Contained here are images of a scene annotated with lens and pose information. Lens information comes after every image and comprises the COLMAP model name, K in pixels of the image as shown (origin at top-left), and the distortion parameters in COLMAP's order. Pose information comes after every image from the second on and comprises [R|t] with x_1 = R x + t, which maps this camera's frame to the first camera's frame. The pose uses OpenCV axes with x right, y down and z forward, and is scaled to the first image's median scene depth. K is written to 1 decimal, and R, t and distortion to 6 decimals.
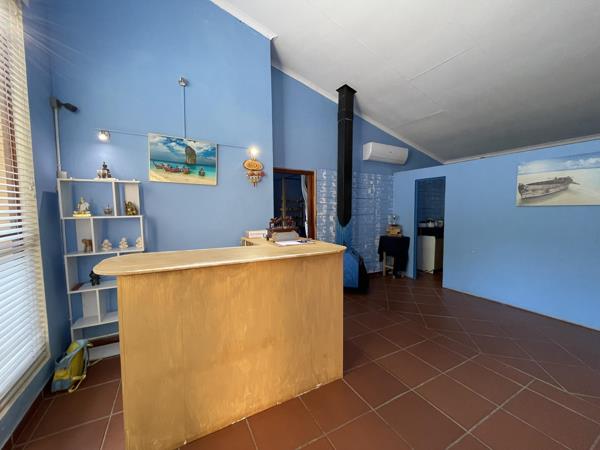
lens RADIAL K [[241.1, 0, 296.2], [0, 241.1, 224.0], [0, 0, 1]] dist [0.003676, 0.000193]
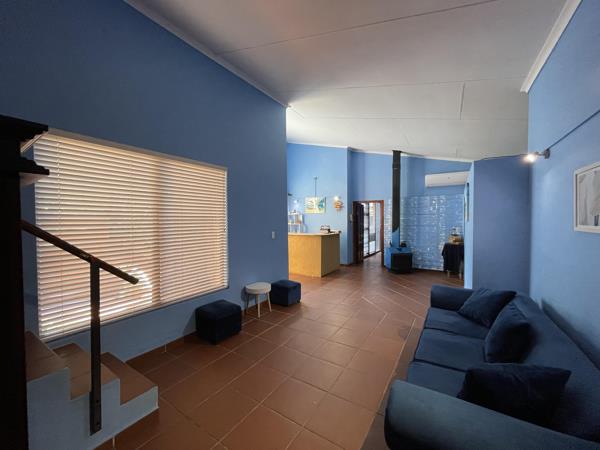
lens RADIAL K [[241.1, 0, 297.7], [0, 241.1, 225.1], [0, 0, 1]] dist [0.003676, 0.000193]
pose [[0.482947, 0.011771, -0.875570, 1.992525], [-0.051795, 0.998543, -0.015145, 0.029220], [0.874116, 0.052665, 0.482853, -0.562570]]
